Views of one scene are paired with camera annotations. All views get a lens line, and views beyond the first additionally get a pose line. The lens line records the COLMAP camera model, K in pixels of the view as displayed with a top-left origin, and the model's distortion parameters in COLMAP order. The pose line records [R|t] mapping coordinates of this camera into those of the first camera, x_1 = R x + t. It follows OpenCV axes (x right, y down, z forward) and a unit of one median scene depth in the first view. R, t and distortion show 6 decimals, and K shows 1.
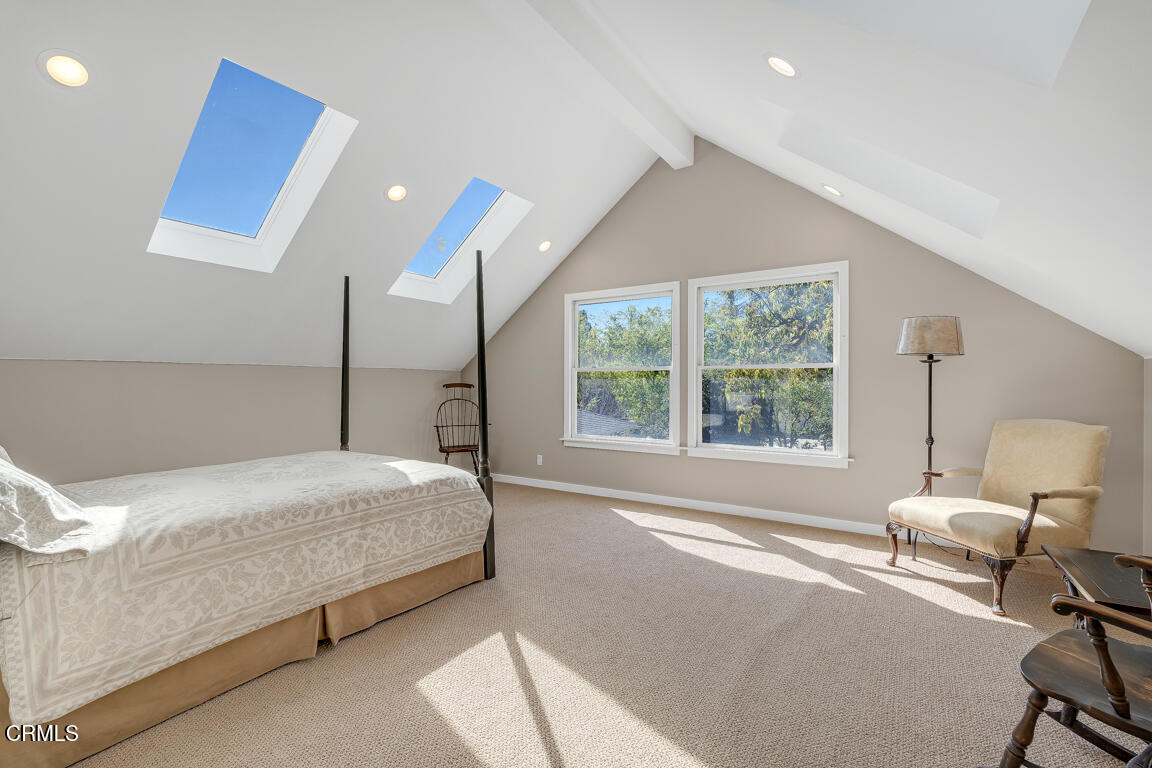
lens RADIAL K [[510.7, 0, 575.4], [0, 510.7, 387.3], [0, 0, 1]] dist [0.002370, 0.000106]
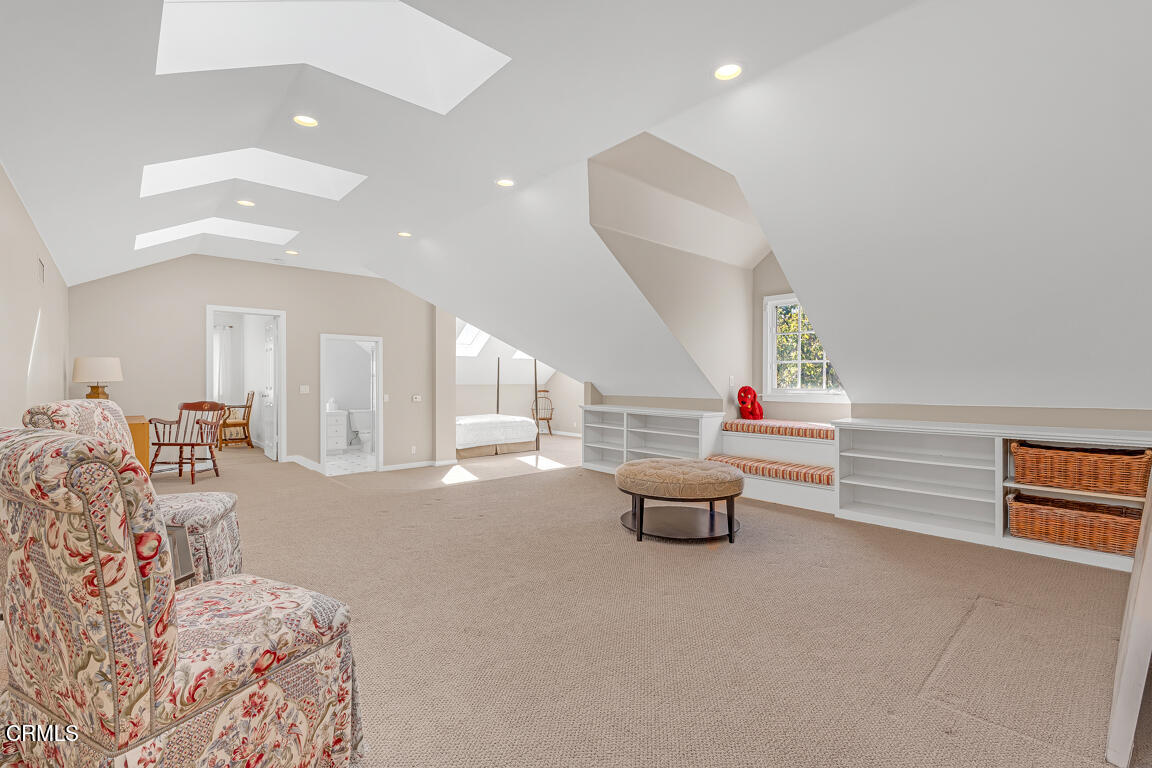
lens RADIAL K [[510.7, 0, 574.4], [0, 510.7, 382.7], [0, 0, 1]] dist [0.002370, 0.000106]
pose [[0.971254, 0.005429, -0.237983, 1.065715], [-0.005674, 0.999984, -0.000343, -0.098406], [0.237978, 0.001684, 0.971269, -2.750744]]
